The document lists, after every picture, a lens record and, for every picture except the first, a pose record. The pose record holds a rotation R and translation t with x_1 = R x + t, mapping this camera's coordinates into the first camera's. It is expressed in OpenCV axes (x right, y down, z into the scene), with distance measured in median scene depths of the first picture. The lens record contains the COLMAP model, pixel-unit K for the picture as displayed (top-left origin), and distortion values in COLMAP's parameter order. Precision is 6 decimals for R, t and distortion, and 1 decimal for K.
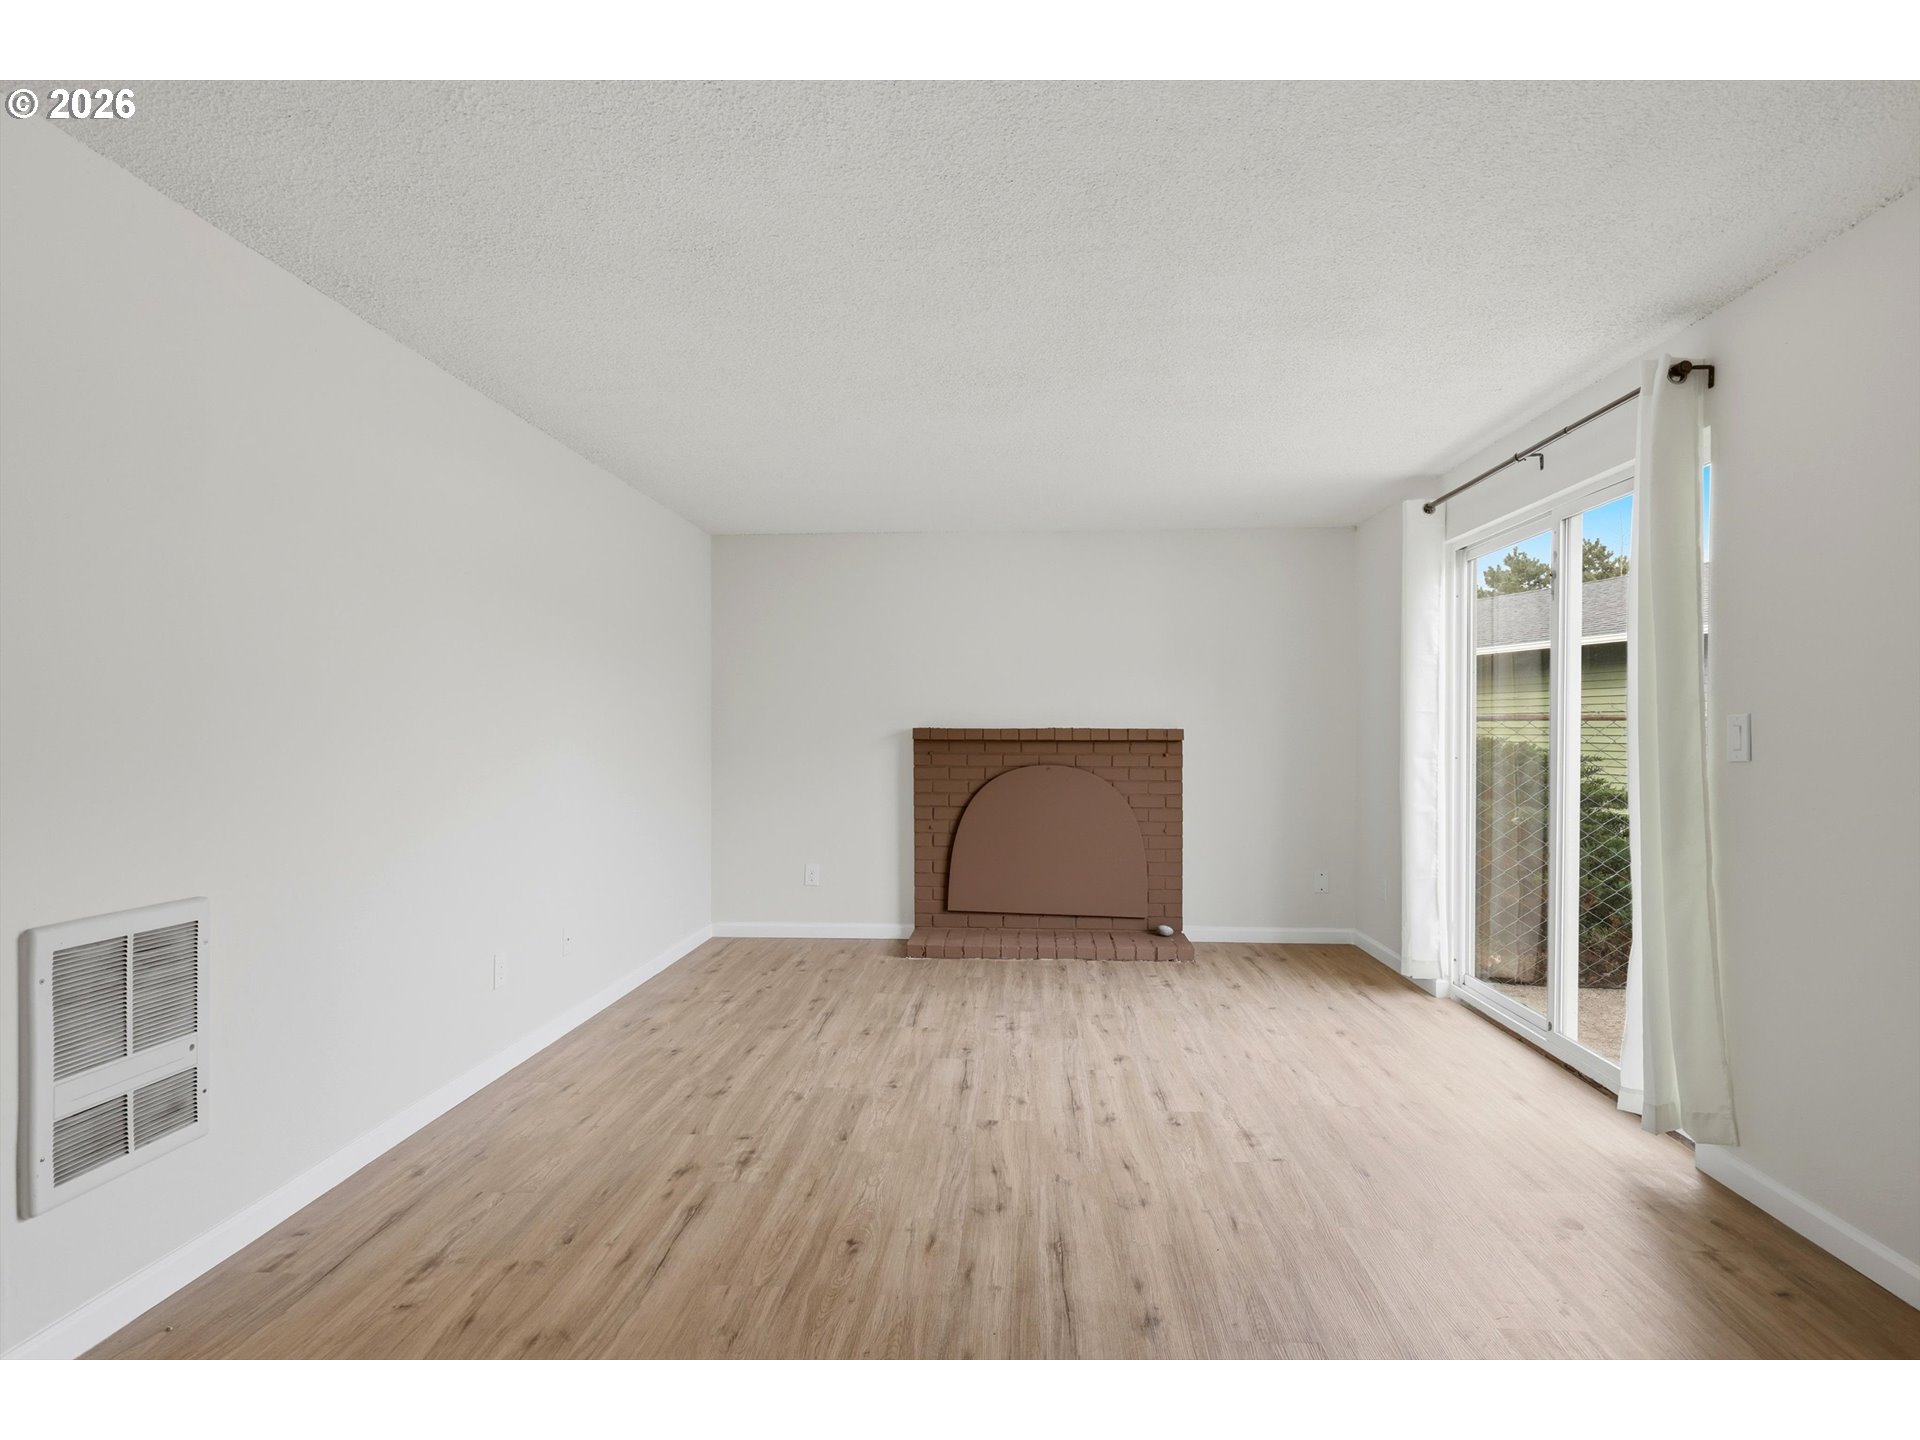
lens RADIAL K [[1005.8, 0, 976.9], [0, 1005.8, 739.2], [0, 0, 1]] dist [0.000923, -0.001157]
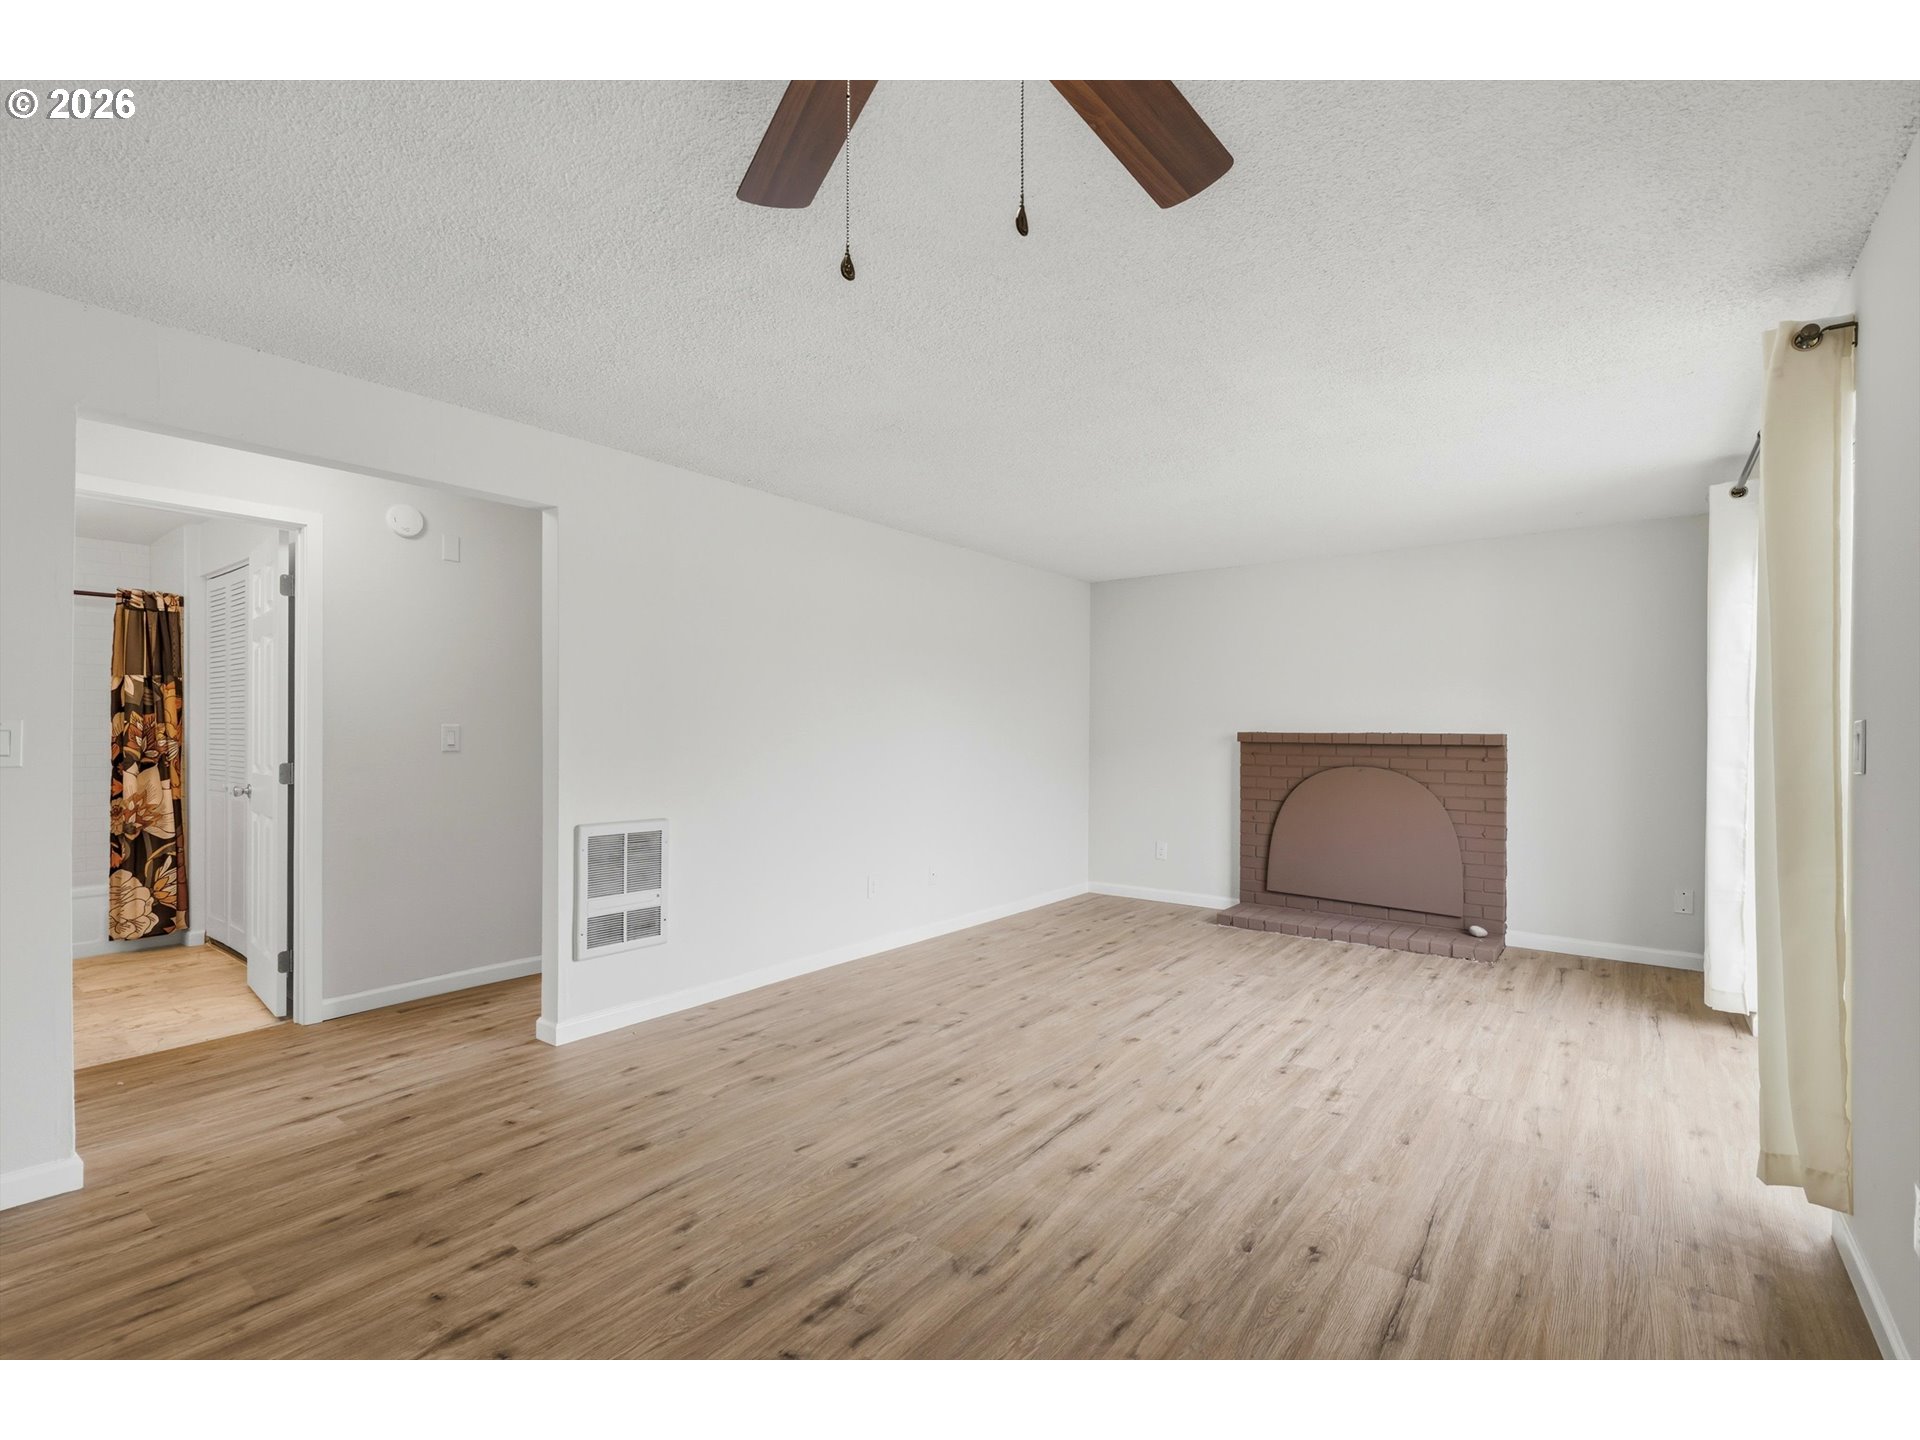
lens RADIAL K [[878.3, 0, 980.1], [0, 878.3, 732.5], [0, 0, 1]] dist [0.000924, 0.000232]
pose [[0.833099, 0.003754, -0.553111, 0.456795], [-0.009455, 0.999928, -0.007455, -0.000514], [0.553043, 0.011441, 0.833074, -0.046732]]
